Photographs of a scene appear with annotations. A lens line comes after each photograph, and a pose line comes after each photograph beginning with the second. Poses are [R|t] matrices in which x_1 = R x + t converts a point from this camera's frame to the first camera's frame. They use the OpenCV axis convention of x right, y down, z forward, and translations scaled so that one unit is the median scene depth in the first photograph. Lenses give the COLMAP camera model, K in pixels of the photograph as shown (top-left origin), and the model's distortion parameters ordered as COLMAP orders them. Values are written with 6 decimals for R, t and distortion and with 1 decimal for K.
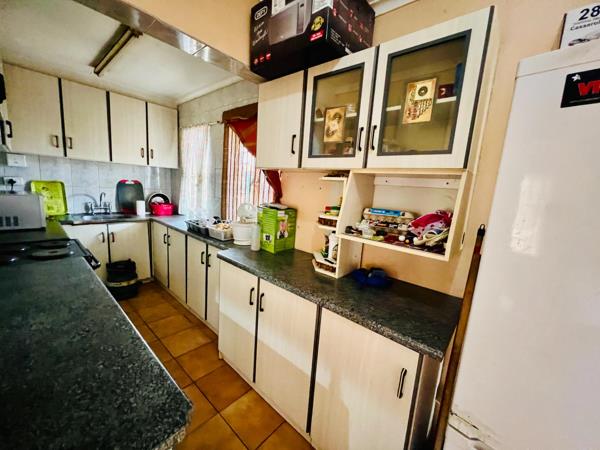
lens RADIAL K [[240.1, 0, 299.0], [0, 240.1, 223.9], [0, 0, 1]] dist [0.001235, 0.000783]
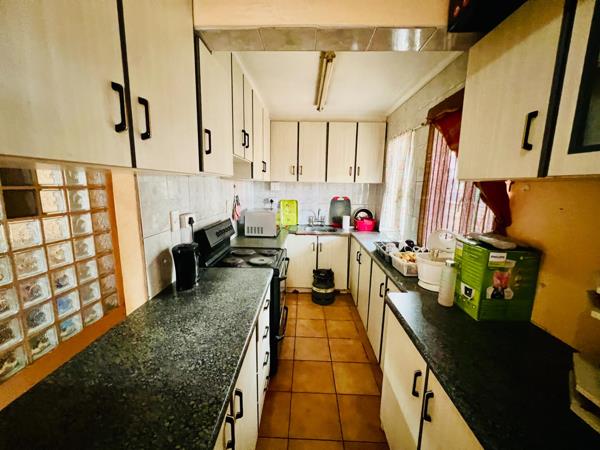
lens RADIAL K [[240.1, 0, 301.5], [0, 240.1, 224.5], [0, 0, 1]] dist [0.001235, 0.000783]
pose [[0.643870, 0.066101, -0.762274, 0.040130], [-0.094405, 0.995512, 0.006586, -0.057716], [0.759289, 0.067722, 0.647221, 0.195481]]
